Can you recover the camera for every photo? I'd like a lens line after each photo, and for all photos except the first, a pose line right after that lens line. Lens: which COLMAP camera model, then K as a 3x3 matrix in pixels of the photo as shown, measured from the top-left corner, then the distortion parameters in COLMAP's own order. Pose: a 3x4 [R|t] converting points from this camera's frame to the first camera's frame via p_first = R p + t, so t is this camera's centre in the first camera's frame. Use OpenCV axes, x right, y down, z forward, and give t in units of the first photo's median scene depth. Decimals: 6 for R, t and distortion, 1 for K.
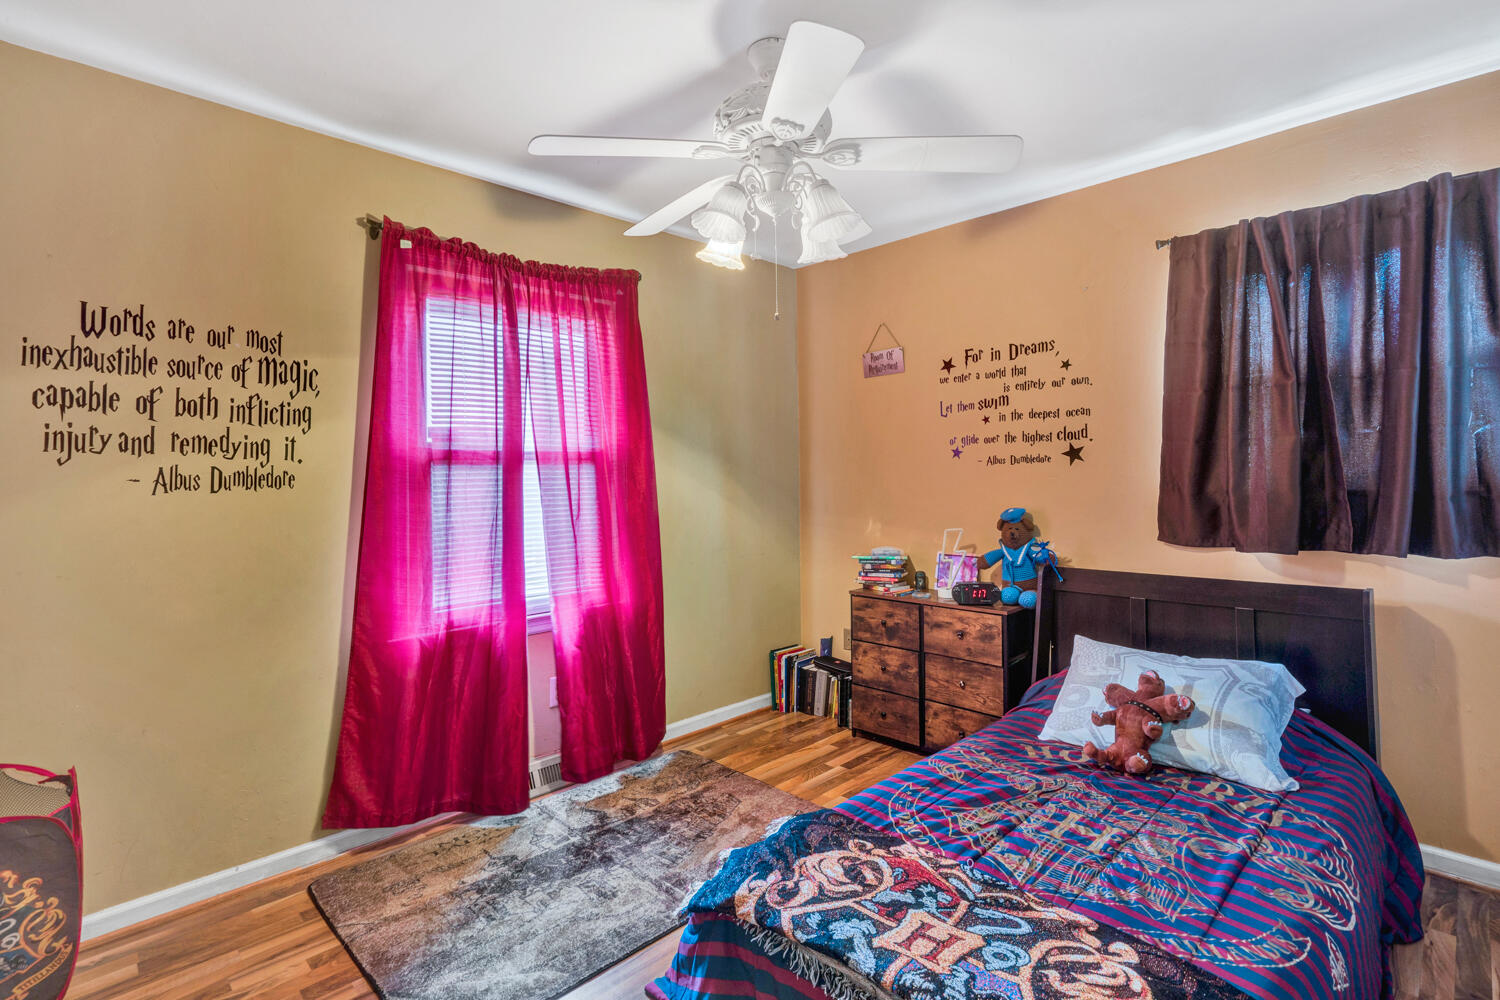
lens RADIAL K [[727.8, 0, 729.1], [0, 727.8, 470.3], [0, 0, 1]] dist [-0.000463, 0.000049]
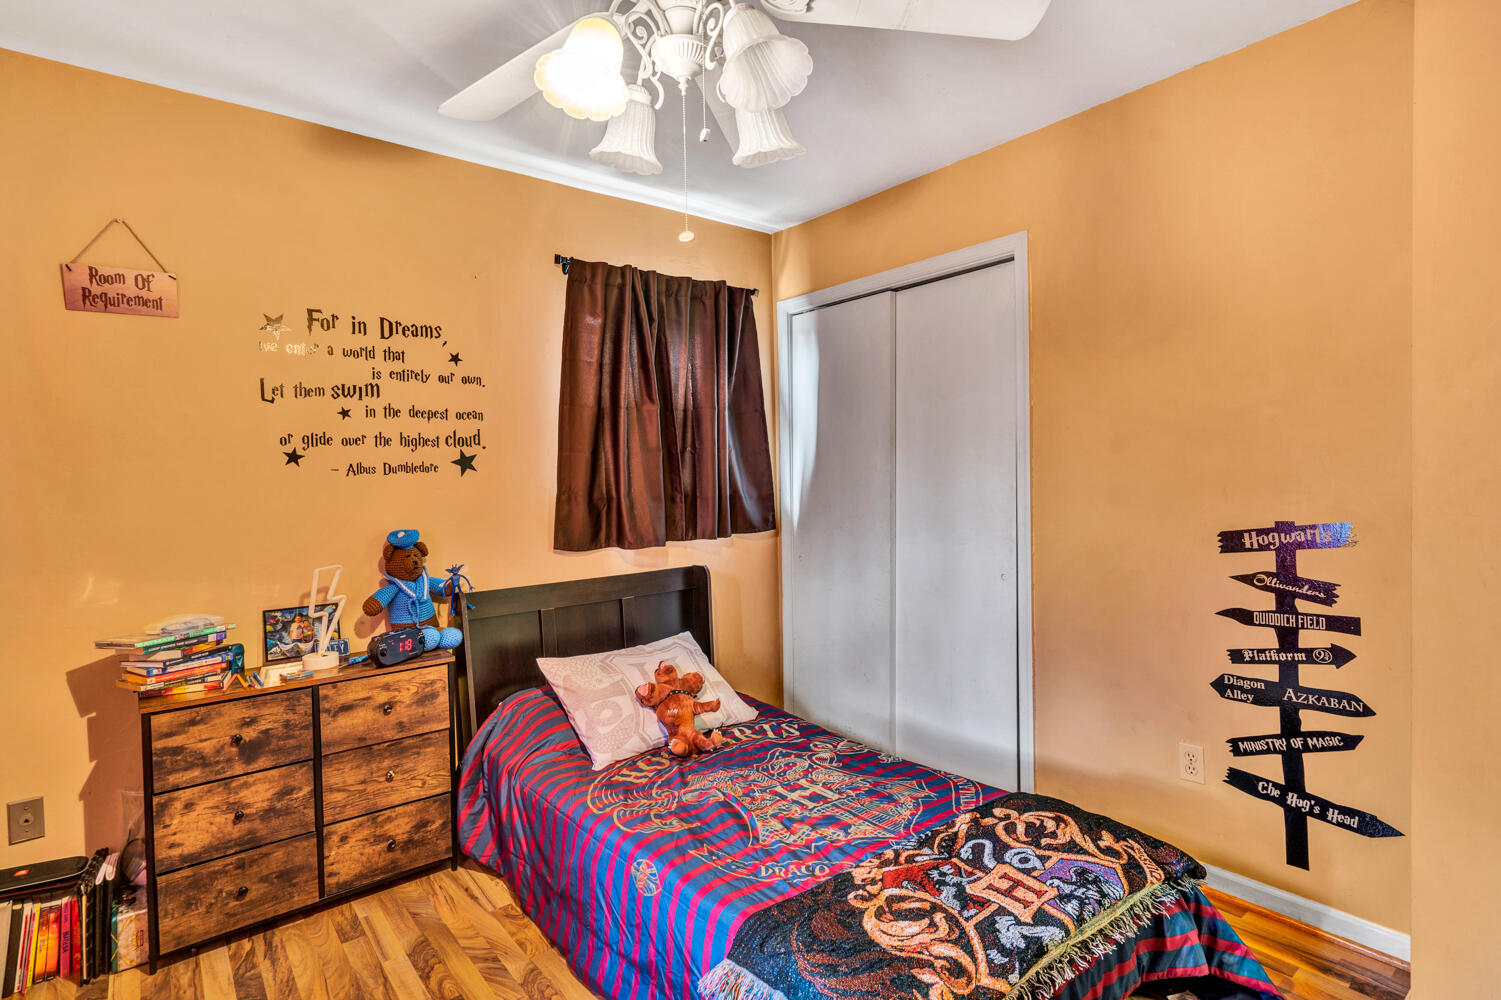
lens RADIAL K [[749.1, 0, 748.6], [0, 749.1, 504.3], [0, 0, 1]] dist [-0.000417, 0.000031]
pose [[0.080603, -0.025324, 0.996425, -0.555471], [0.016638, 0.999572, 0.024058, 0.015970], [-0.996607, 0.014640, 0.080990, 0.822317]]
